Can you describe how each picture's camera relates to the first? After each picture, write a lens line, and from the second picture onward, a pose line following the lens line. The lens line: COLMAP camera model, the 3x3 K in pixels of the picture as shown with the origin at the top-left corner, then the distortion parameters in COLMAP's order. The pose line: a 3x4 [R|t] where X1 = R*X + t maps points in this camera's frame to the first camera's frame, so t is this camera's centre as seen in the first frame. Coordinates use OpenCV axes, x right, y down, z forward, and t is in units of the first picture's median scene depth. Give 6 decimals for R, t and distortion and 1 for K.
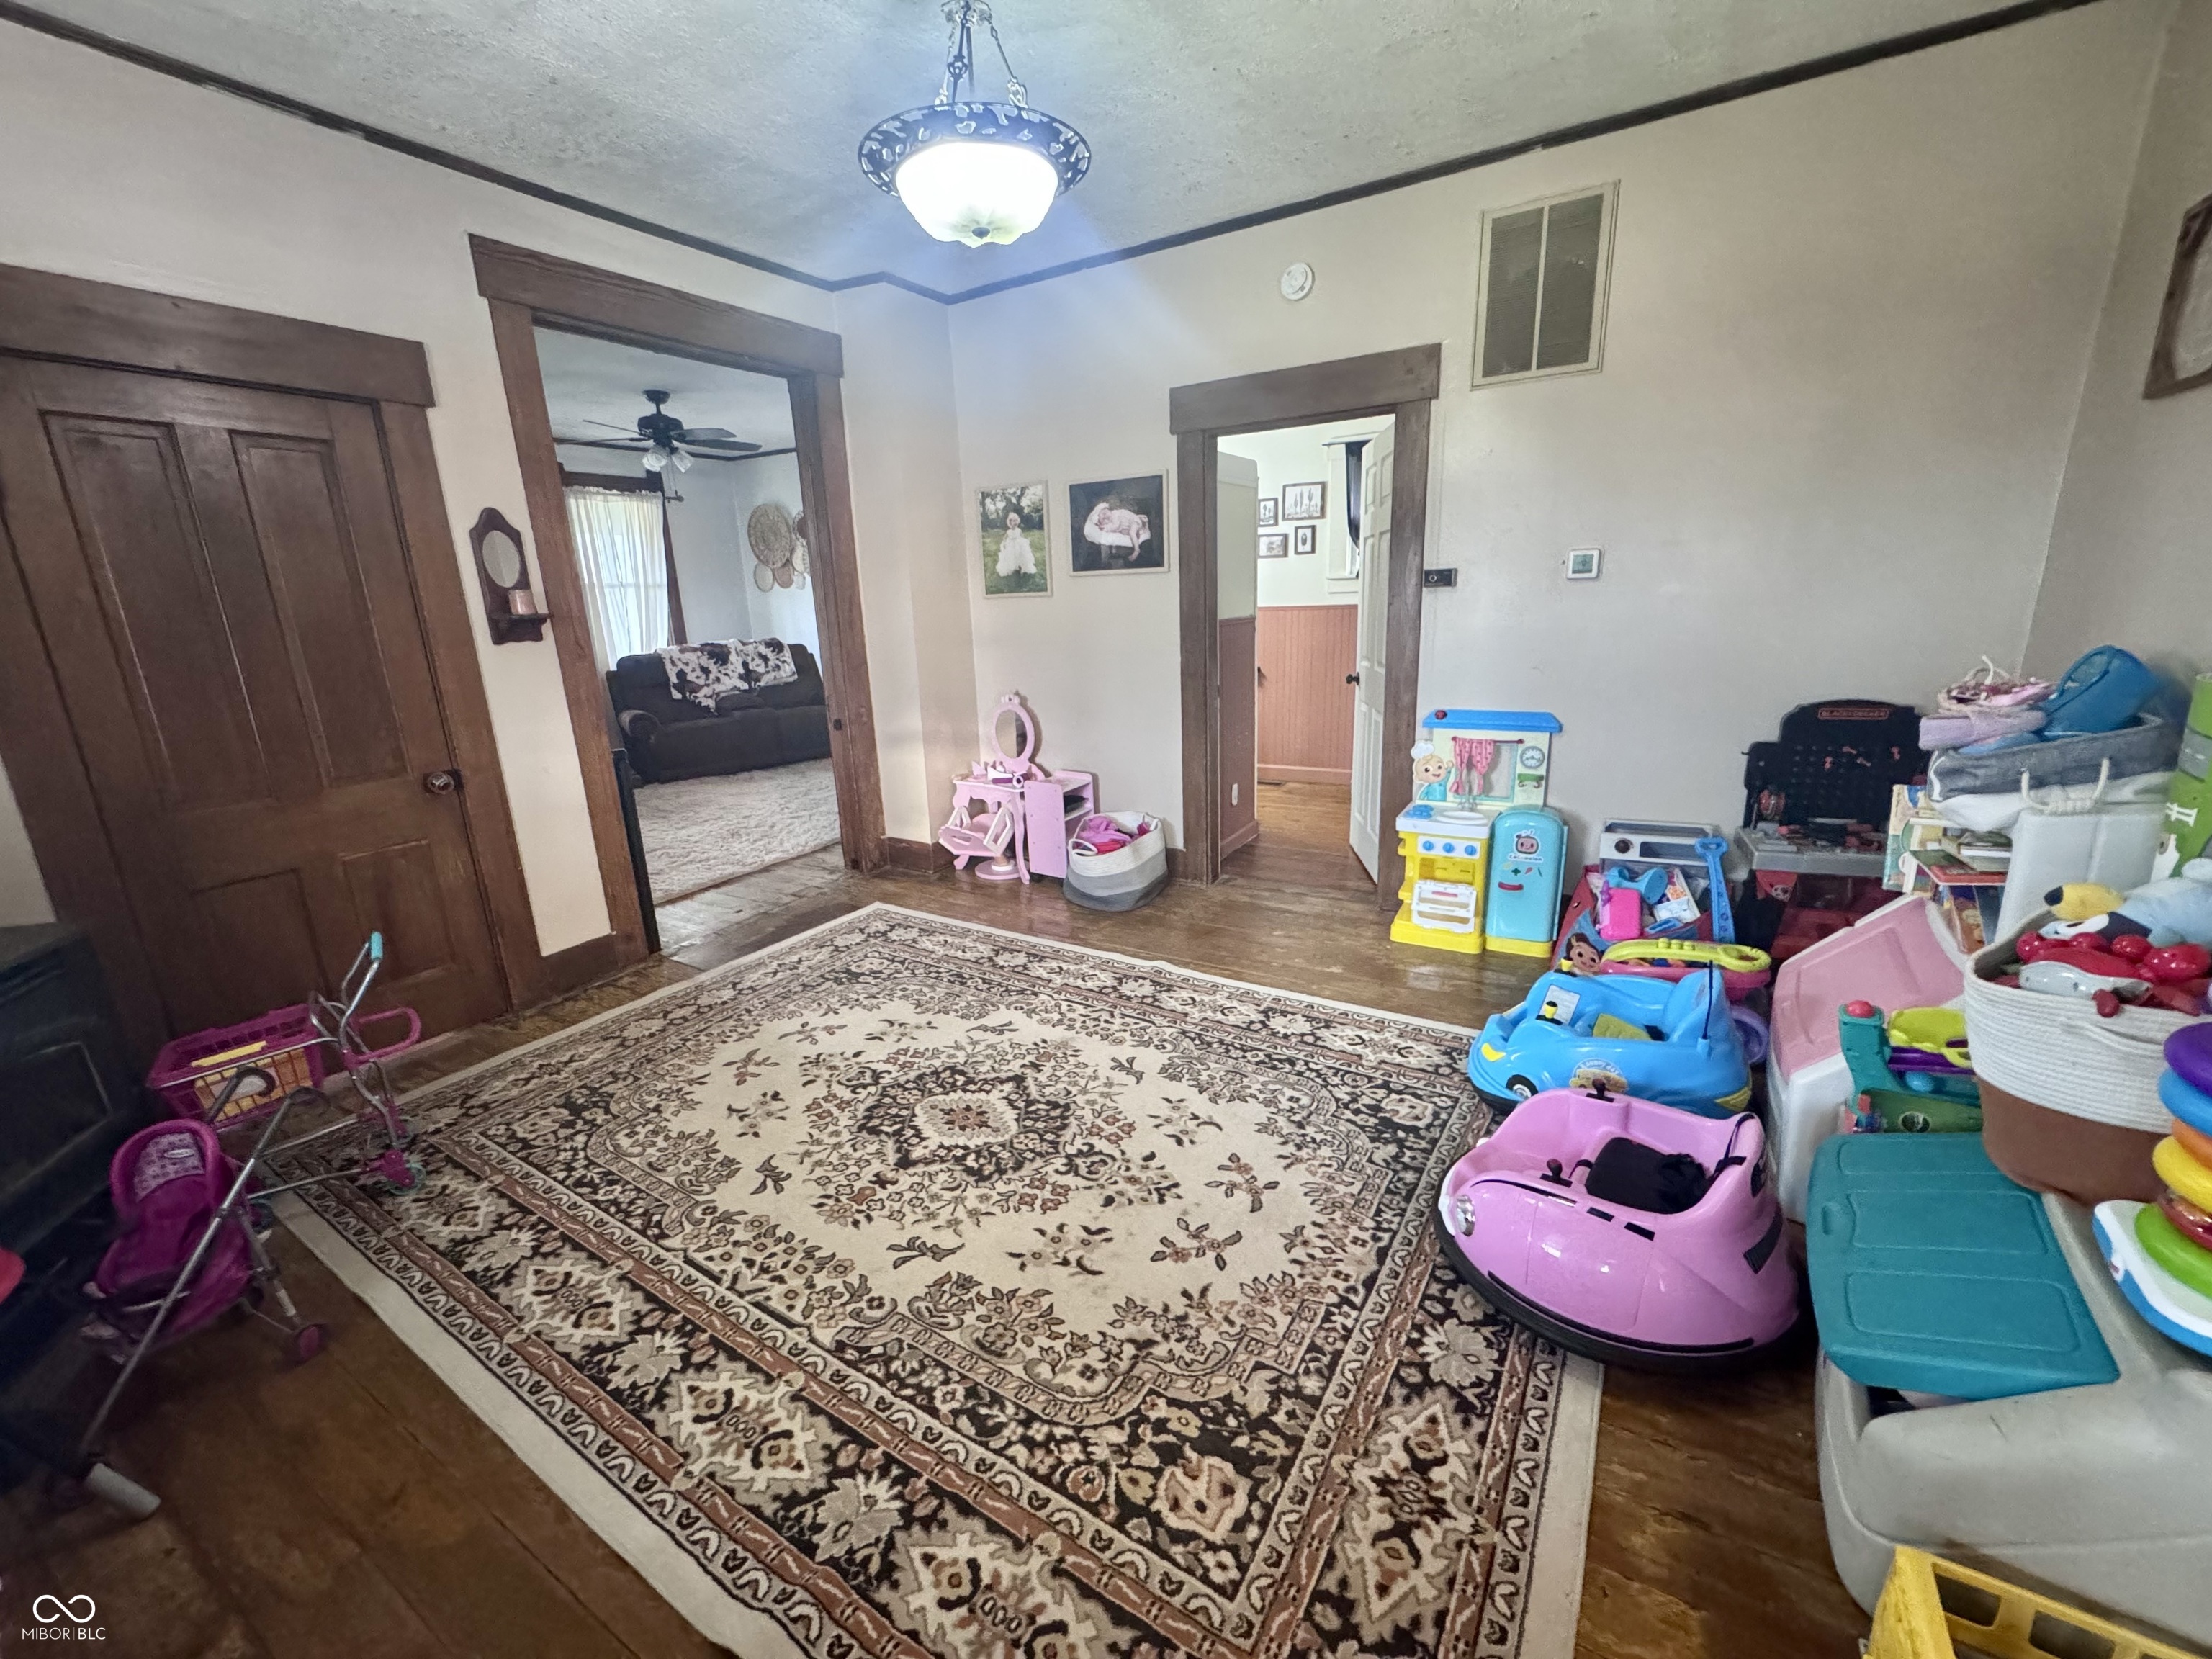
lens RADIAL K [[886.6, 0, 1112.4], [0, 886.6, 819.0], [0, 0, 1]] dist [-0.004128, -0.000232]
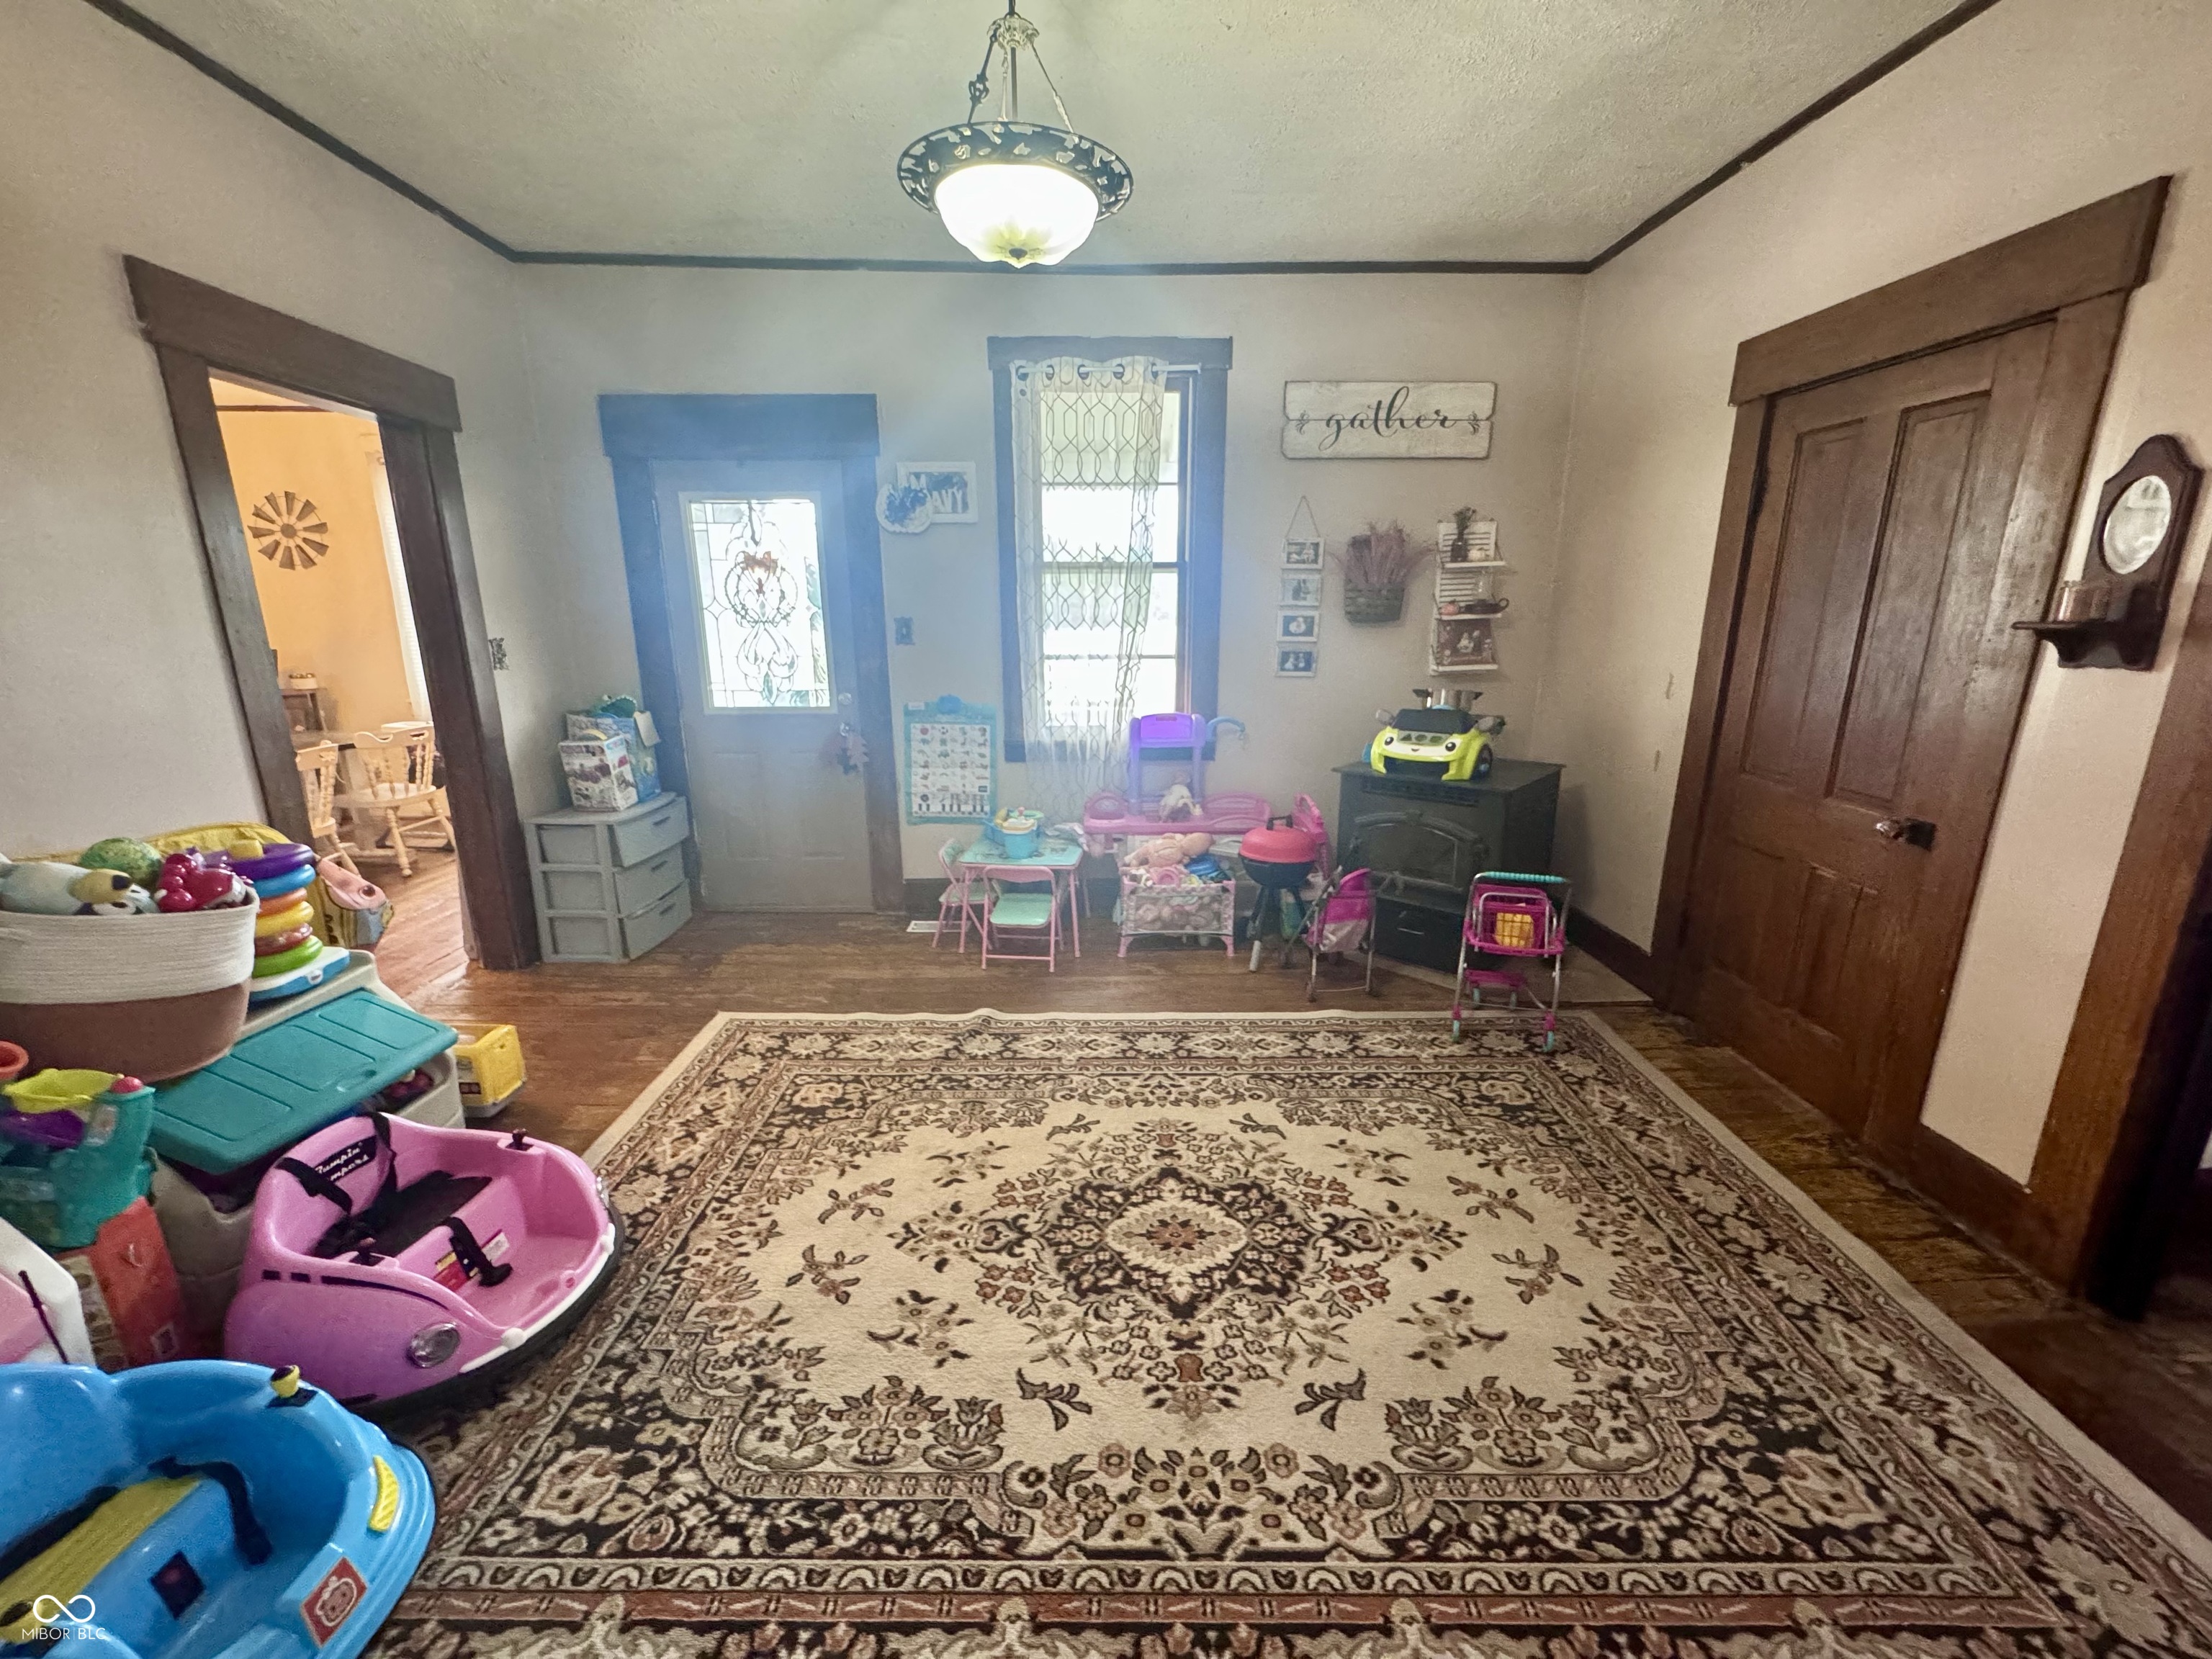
lens RADIAL K [[886.6, 0, 1108.0], [0, 886.6, 822.4], [0, 0, 1]] dist [-0.004128, -0.000232]
pose [[-0.848716, 0.161254, -0.503666, 0.270525], [-0.100306, 0.886009, 0.452688, -0.415999], [0.519250, 0.434723, -0.735795, 1.529514]]
